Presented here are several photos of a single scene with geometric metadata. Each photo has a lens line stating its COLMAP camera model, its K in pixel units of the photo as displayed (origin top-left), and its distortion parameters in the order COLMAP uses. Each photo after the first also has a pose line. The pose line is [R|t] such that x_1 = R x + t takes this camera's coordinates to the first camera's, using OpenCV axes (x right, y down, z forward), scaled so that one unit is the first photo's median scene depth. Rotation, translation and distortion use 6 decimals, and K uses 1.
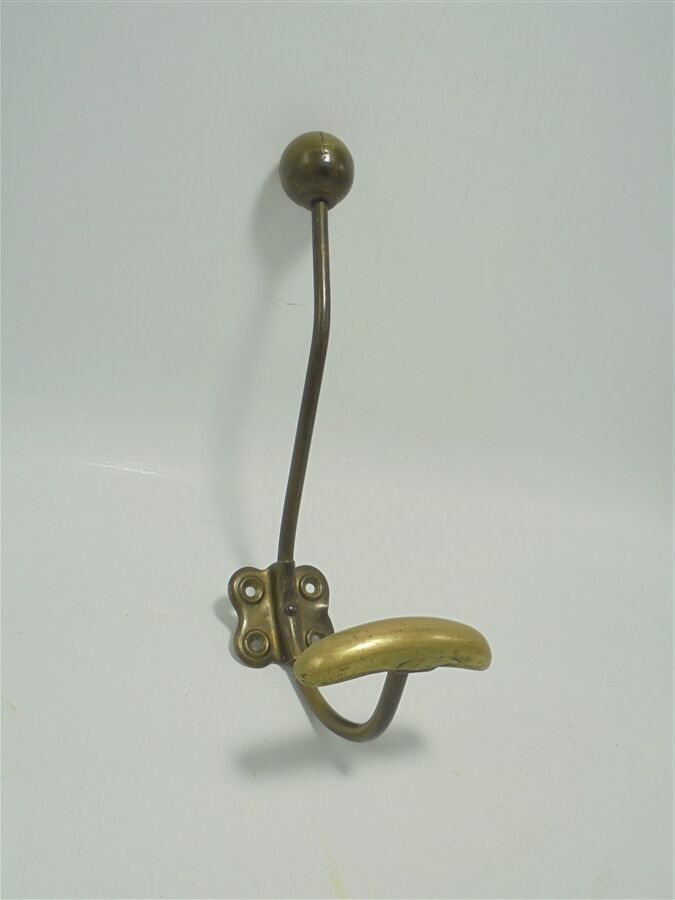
lens RADIAL K [[767.0, 0, 335.8], [0, 767.0, 444.6], [0, 0, 1]] dist [-0.055678, 0.026951]
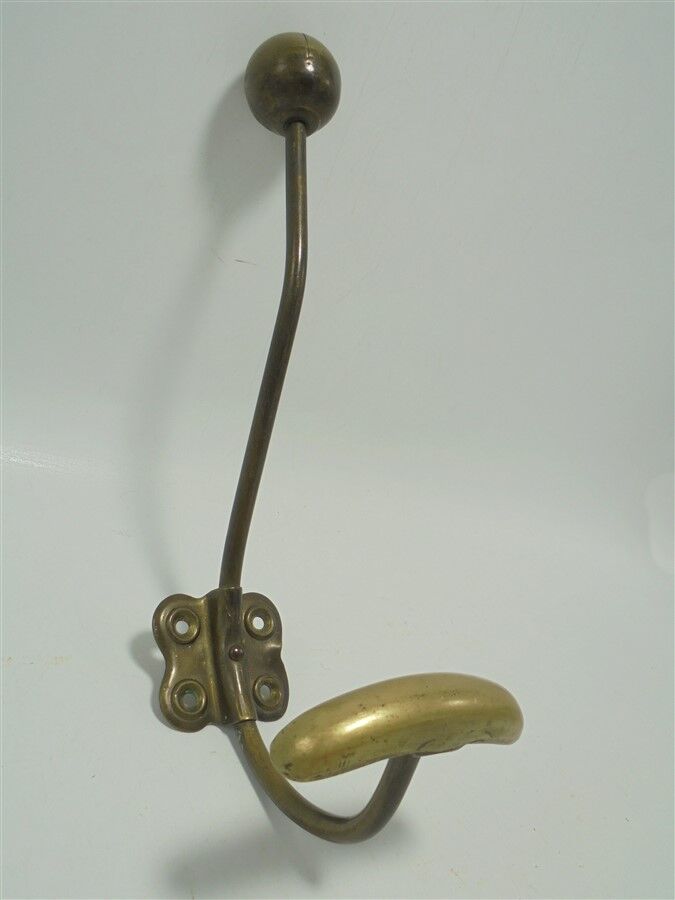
lens RADIAL K [[767.0, 0, 335.0], [0, 767.0, 447.2], [0, 0, 1]] dist [-0.055678, 0.026951]
pose [[0.988575, 0.045151, 0.143811, -0.080117], [-0.042507, 0.998867, -0.021403, 0.025819], [-0.144614, 0.015045, 0.989374, 0.239608]]
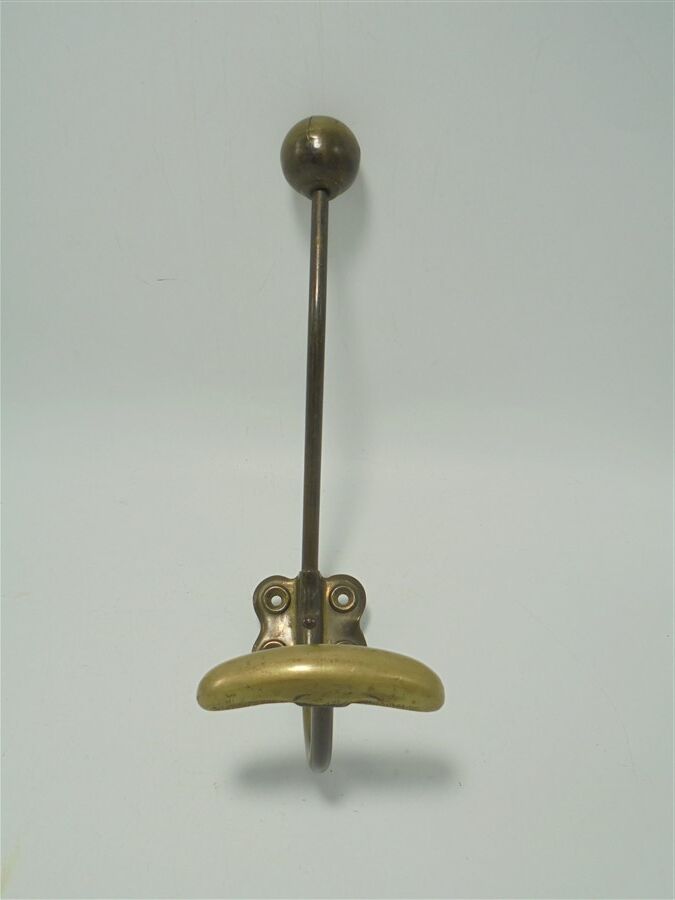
lens RADIAL K [[767.0, 0, 338.5], [0, 767.0, 458.4], [0, 0, 1]] dist [-0.055678, 0.026951]
pose [[0.898004, -0.029325, -0.439008, 0.407688], [0.048093, 0.998340, 0.031688, -0.019555], [0.437350, -0.049569, 0.897924, 0.157691]]
